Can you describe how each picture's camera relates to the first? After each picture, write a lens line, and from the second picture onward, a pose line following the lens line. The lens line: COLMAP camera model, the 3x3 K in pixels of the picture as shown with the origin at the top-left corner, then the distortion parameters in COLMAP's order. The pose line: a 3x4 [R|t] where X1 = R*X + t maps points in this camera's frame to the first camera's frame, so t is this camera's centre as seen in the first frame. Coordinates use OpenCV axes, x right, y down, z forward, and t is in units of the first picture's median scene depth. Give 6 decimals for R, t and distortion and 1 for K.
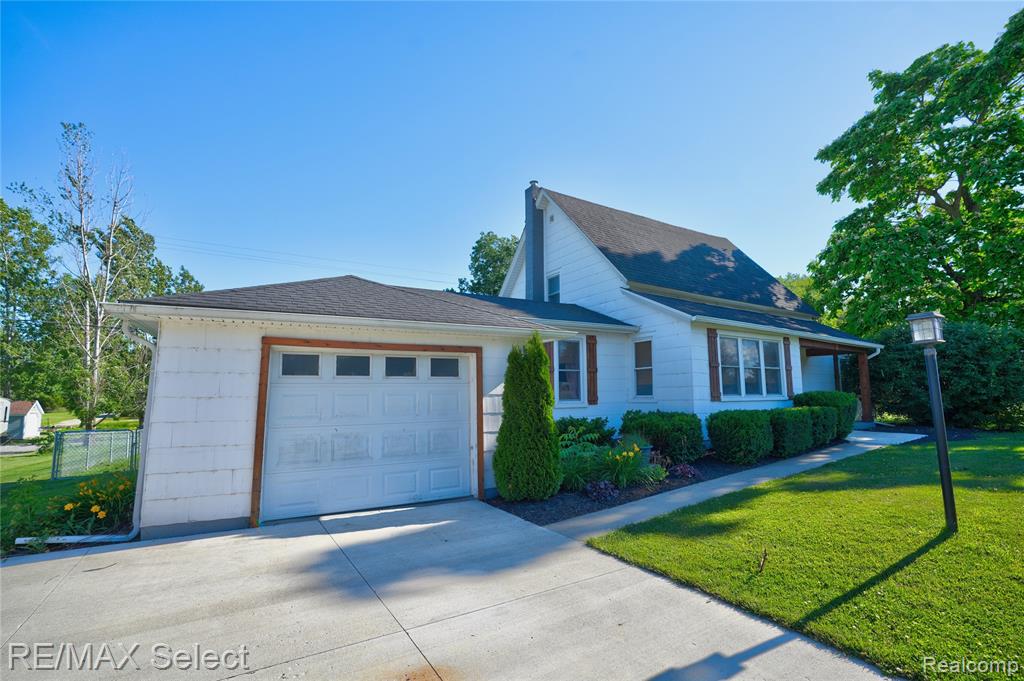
lens RADIAL K [[478.0, 0, 512.1], [0, 478.0, 328.3], [0, 0, 1]] dist [-0.056736, 0.000350]
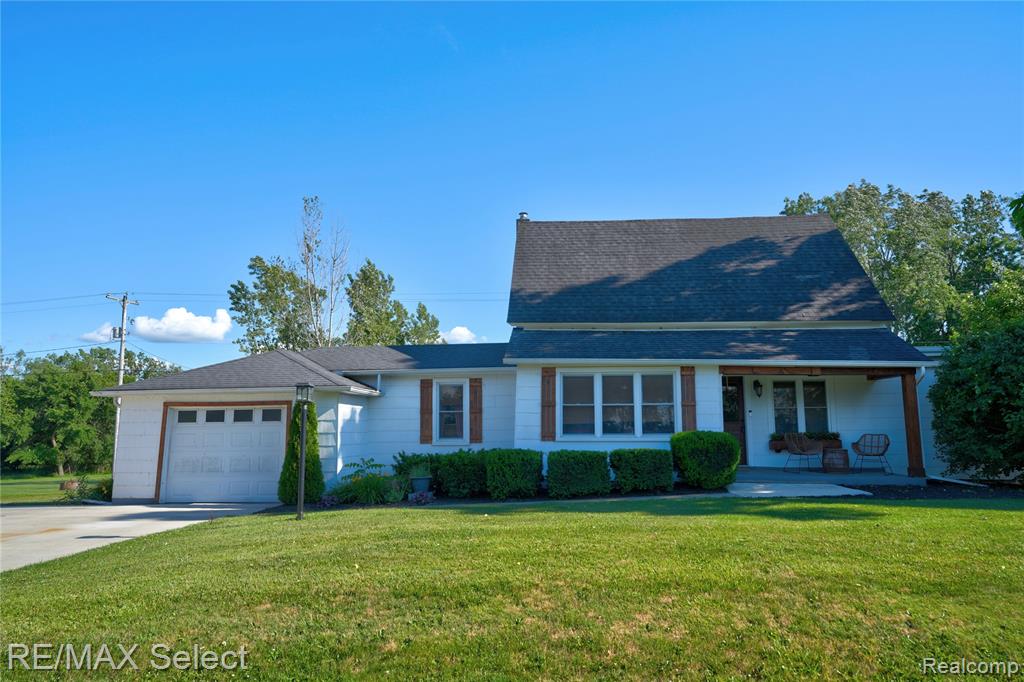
lens RADIAL K [[669.3, 0, 512.4], [0, 669.3, 341.6], [0, 0, 1]] dist [0.000647, 0.000383]
pose [[0.814976, -0.077131, -0.574339, 1.203678], [0.079594, 0.996608, -0.020897, -0.031666], [0.574003, -0.028684, 0.818351, -0.203142]]
